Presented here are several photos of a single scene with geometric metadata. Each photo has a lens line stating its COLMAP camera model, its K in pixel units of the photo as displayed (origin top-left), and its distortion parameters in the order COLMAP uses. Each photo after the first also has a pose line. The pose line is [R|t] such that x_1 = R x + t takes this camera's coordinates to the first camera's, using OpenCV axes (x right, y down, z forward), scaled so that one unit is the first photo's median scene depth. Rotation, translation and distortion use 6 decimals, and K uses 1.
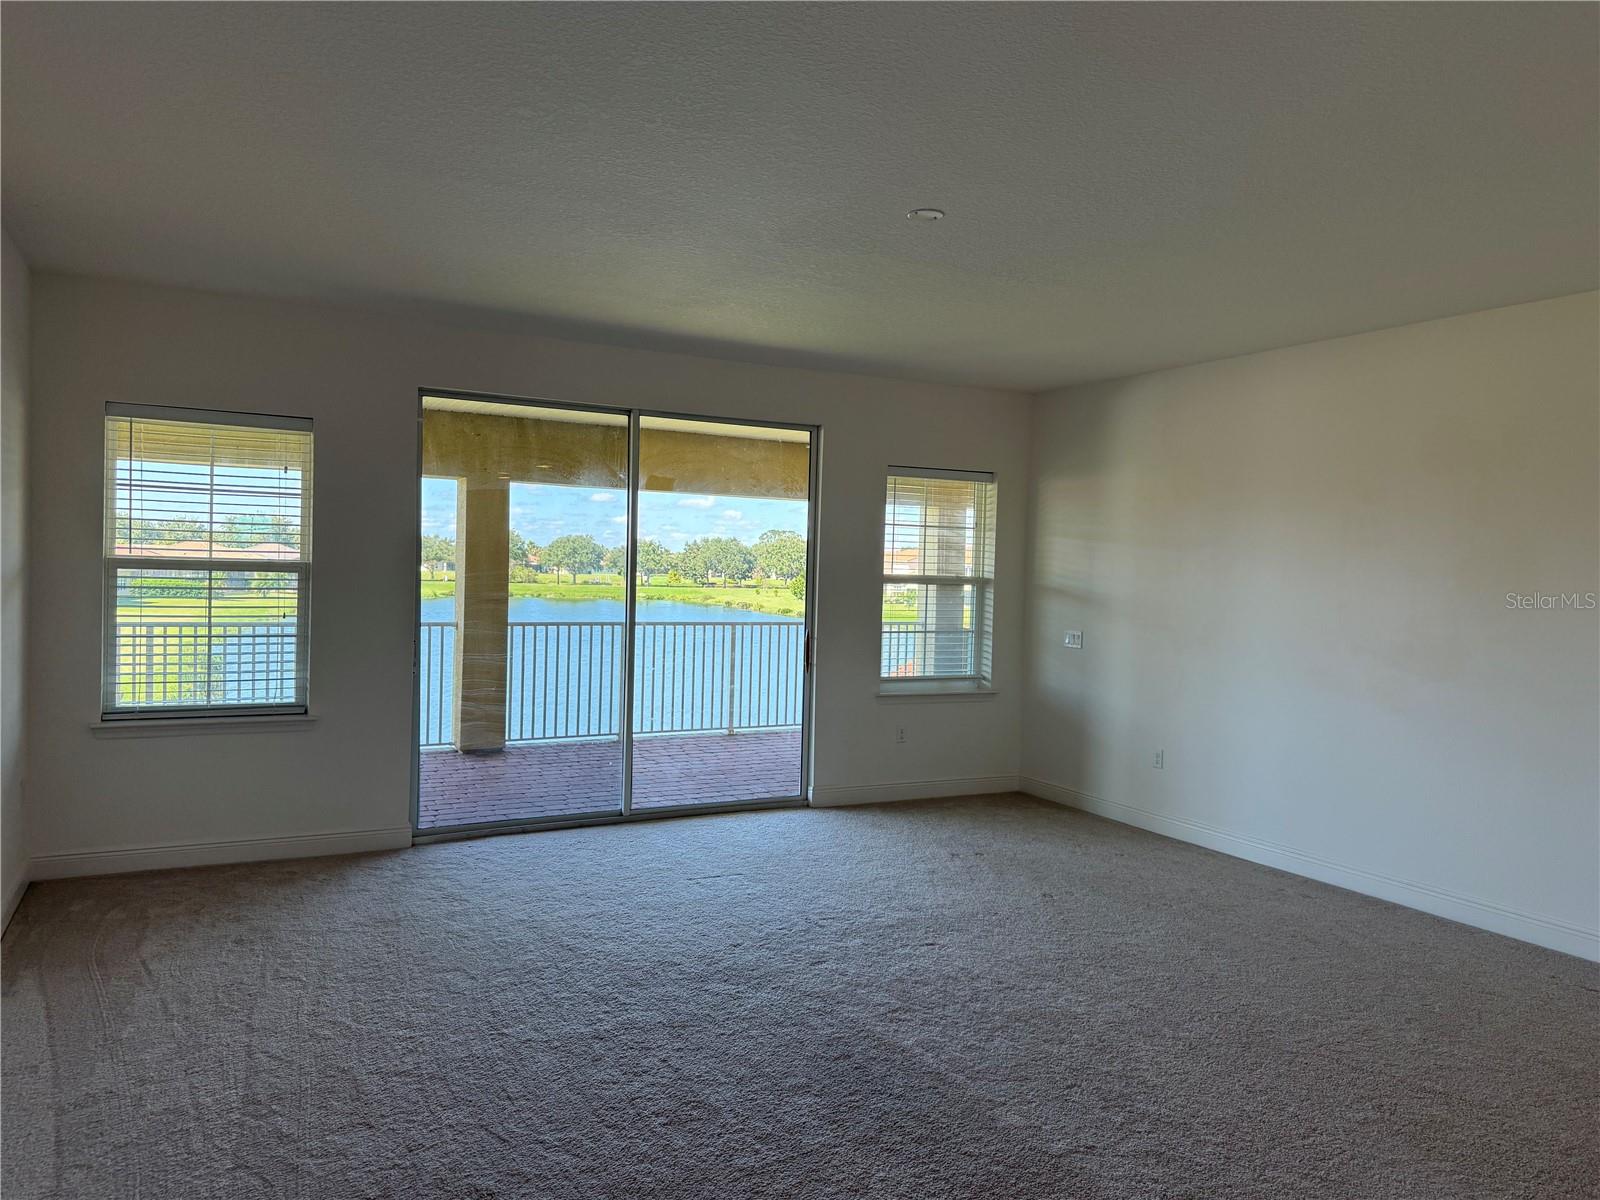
lens RADIAL K [[1123.7, 0, 791.5], [0, 1123.7, 598.6], [0, 0, 1]] dist [0.058009, -0.072393]
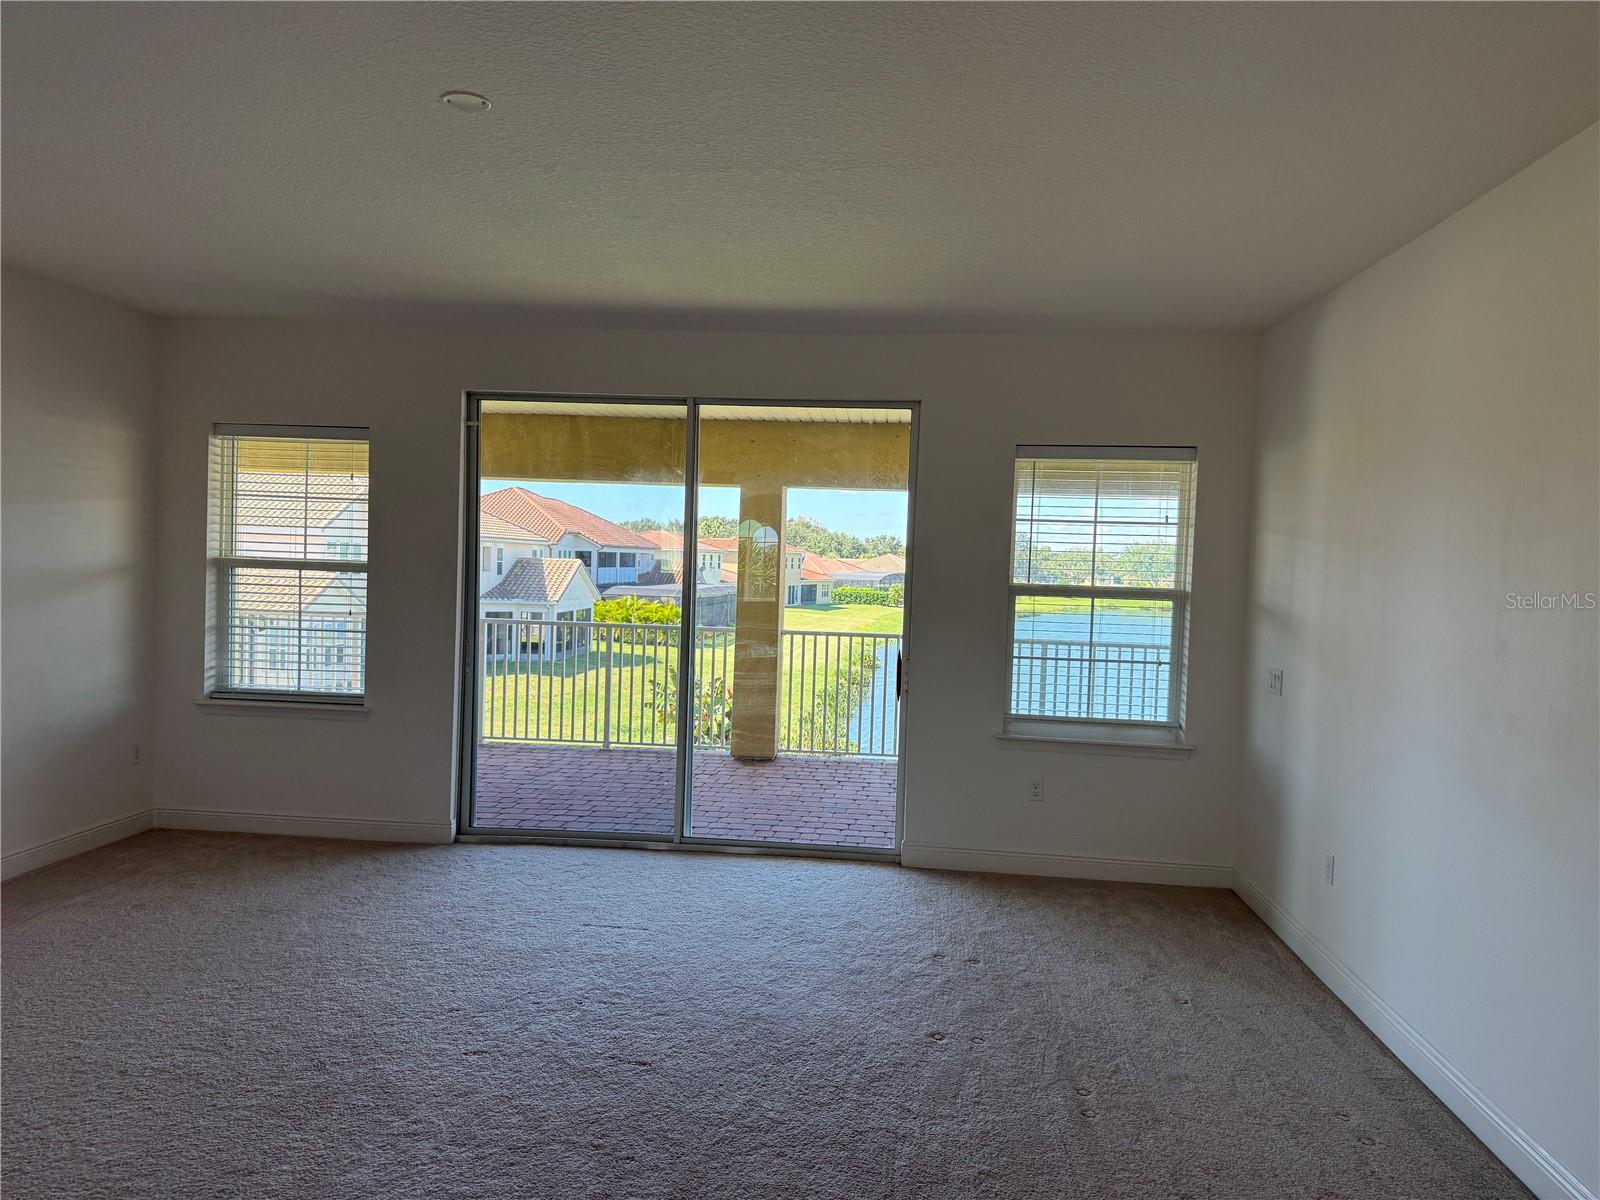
lens RADIAL K [[1123.7, 0, 798.3], [0, 1123.7, 596.8], [0, 0, 1]] dist [0.058009, -0.072393]
pose [[0.835936, 0.019127, -0.548493, 0.409915], [-0.026420, 0.999636, -0.005407, -0.004414], [0.548190, 0.019011, 0.836138, 0.272453]]
